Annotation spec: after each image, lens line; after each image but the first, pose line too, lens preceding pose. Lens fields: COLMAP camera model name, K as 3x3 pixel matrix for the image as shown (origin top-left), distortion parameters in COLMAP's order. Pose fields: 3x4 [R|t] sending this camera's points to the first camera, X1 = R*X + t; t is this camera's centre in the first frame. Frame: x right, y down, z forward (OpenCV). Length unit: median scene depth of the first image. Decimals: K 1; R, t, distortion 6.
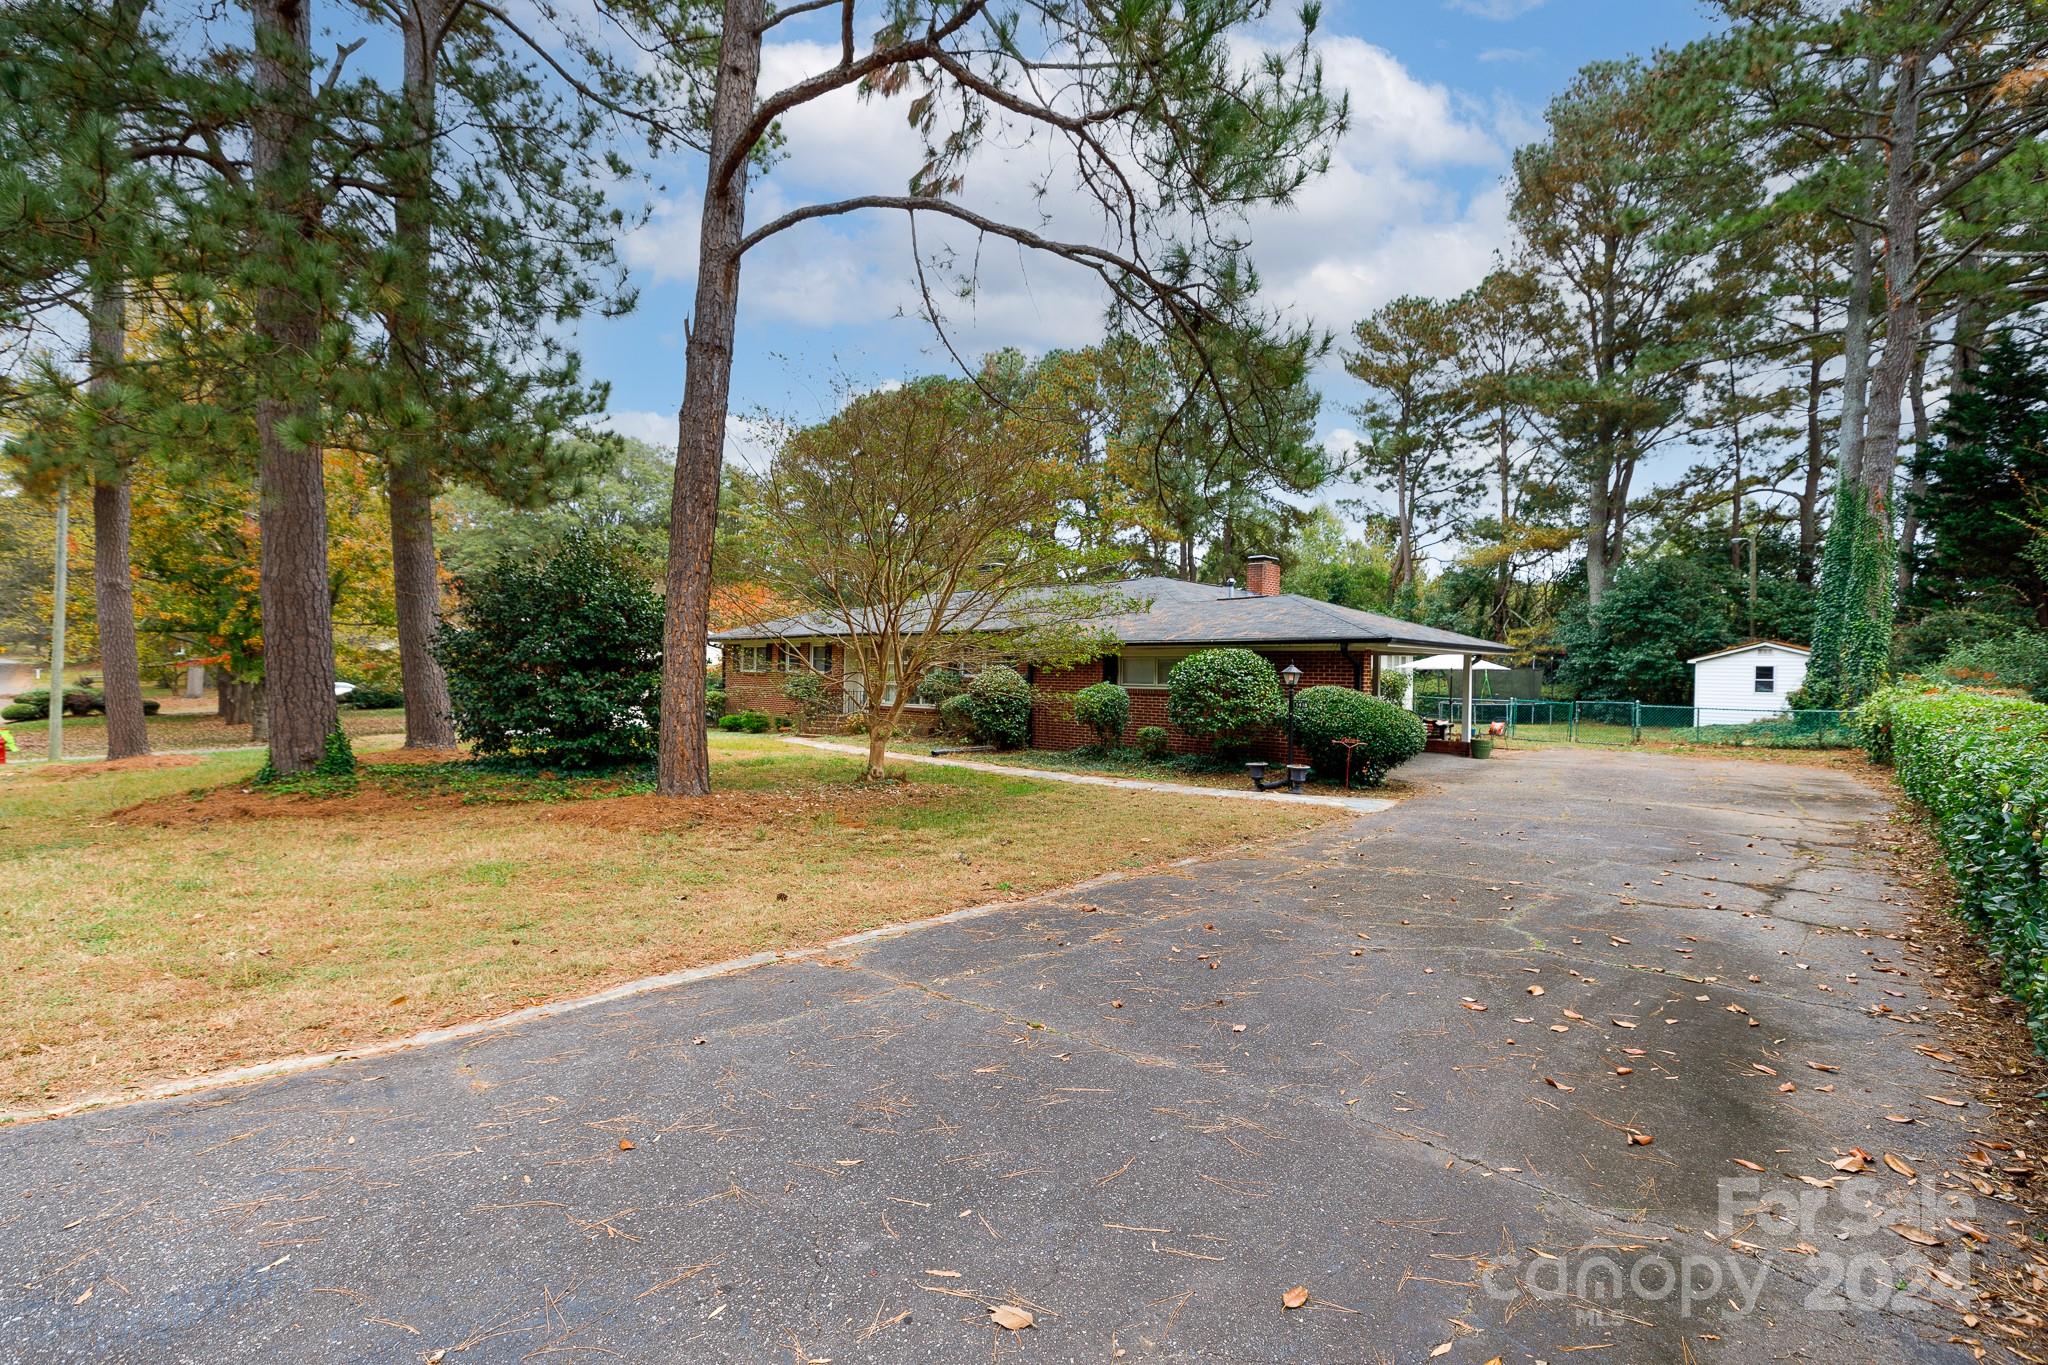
lens RADIAL K [[858.4, 0, 1024.0], [0, 858.4, 682.5], [0, 0, 1]] dist [0.000612, -0.000019]
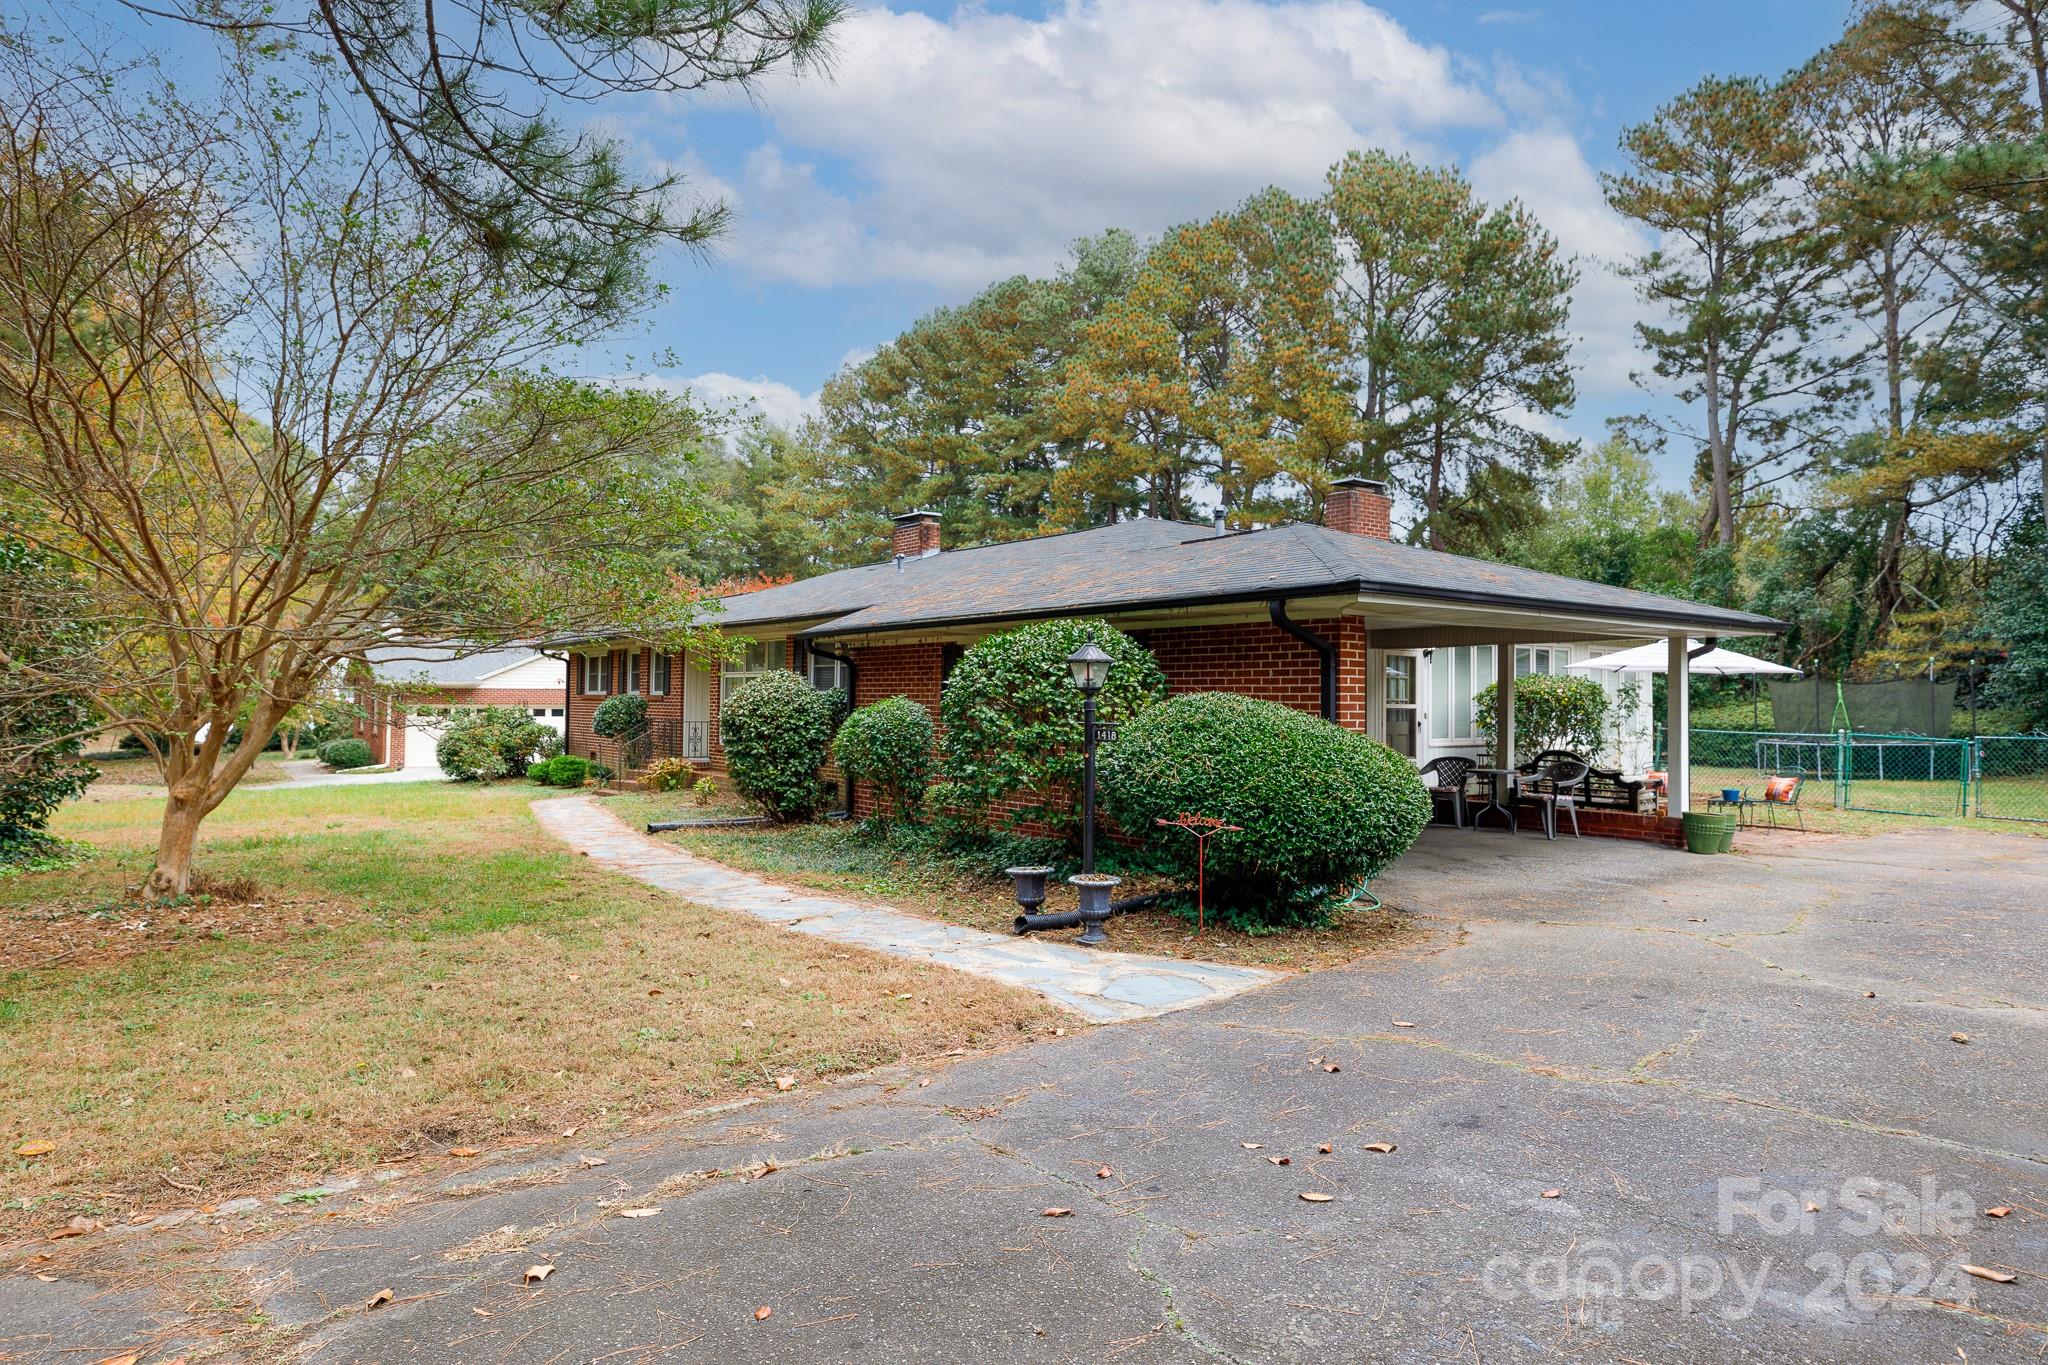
lens RADIAL K [[1174.6, 0, 1024.0], [0, 1174.6, 682.5], [0, 0, 1]] dist [-0.000502, 0.000792]
pose [[0.985860, -0.008831, -0.167340, 0.094233], [0.003593, 0.999495, -0.031577, 0.004556], [0.167534, 0.030529, 0.985394, 0.102319]]
